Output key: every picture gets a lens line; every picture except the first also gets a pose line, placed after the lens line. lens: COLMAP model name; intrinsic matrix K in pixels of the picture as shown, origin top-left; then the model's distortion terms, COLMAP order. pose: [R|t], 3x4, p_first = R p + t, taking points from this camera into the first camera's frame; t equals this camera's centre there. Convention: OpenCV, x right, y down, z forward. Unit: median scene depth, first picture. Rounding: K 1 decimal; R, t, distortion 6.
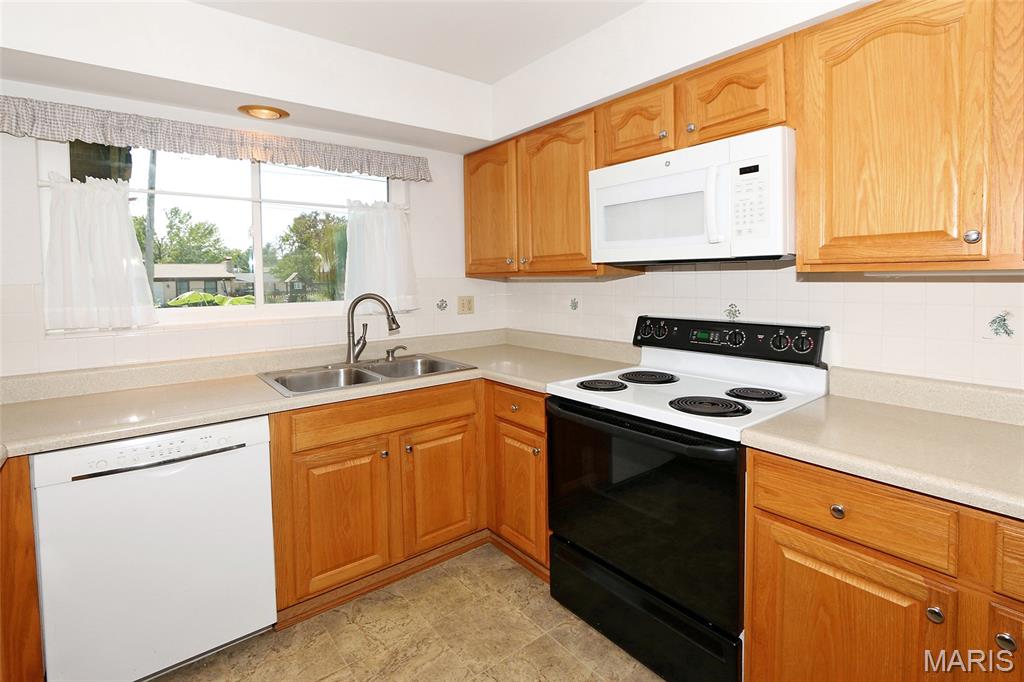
lens RADIAL K [[483.0, 0, 496.0], [0, 483.0, 331.8], [0, 0, 1]] dist [-0.017019, 0.001660]
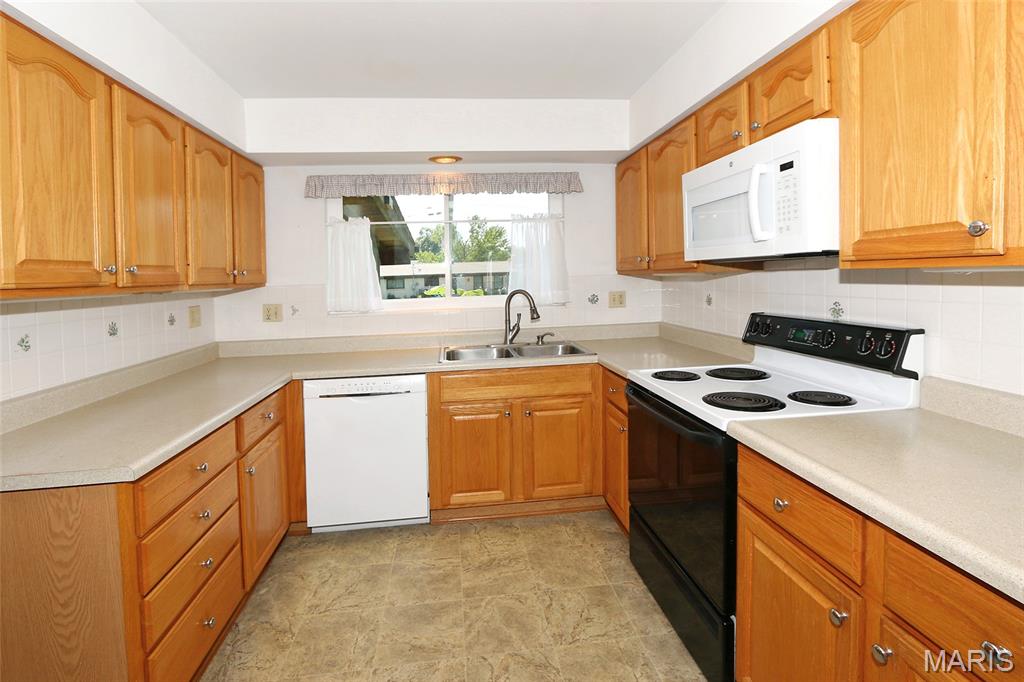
lens RADIAL K [[483.0, 0, 498.5], [0, 483.0, 334.7], [0, 0, 1]] dist [-0.017019, 0.001660]
pose [[0.849831, 0.048707, -0.524799, 0.401880], [-0.037209, 0.998781, 0.032444, -0.001165], [0.525740, -0.008044, 0.850607, -0.110220]]
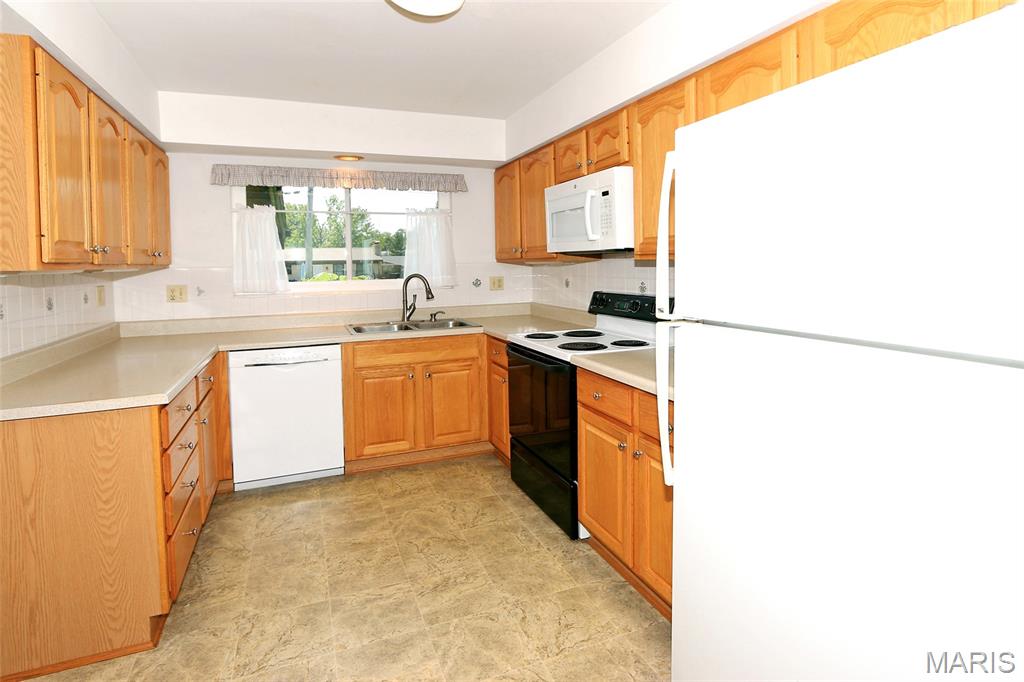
lens RADIAL K [[536.0, 0, 495.0], [0, 536.0, 345.9], [0, 0, 1]] dist [-0.007244, 0.001149]
pose [[0.954229, 0.044035, -0.295817, 0.518107], [-0.030021, 0.998209, 0.051750, 0.053632], [0.297566, -0.040500, 0.953842, -0.554720]]
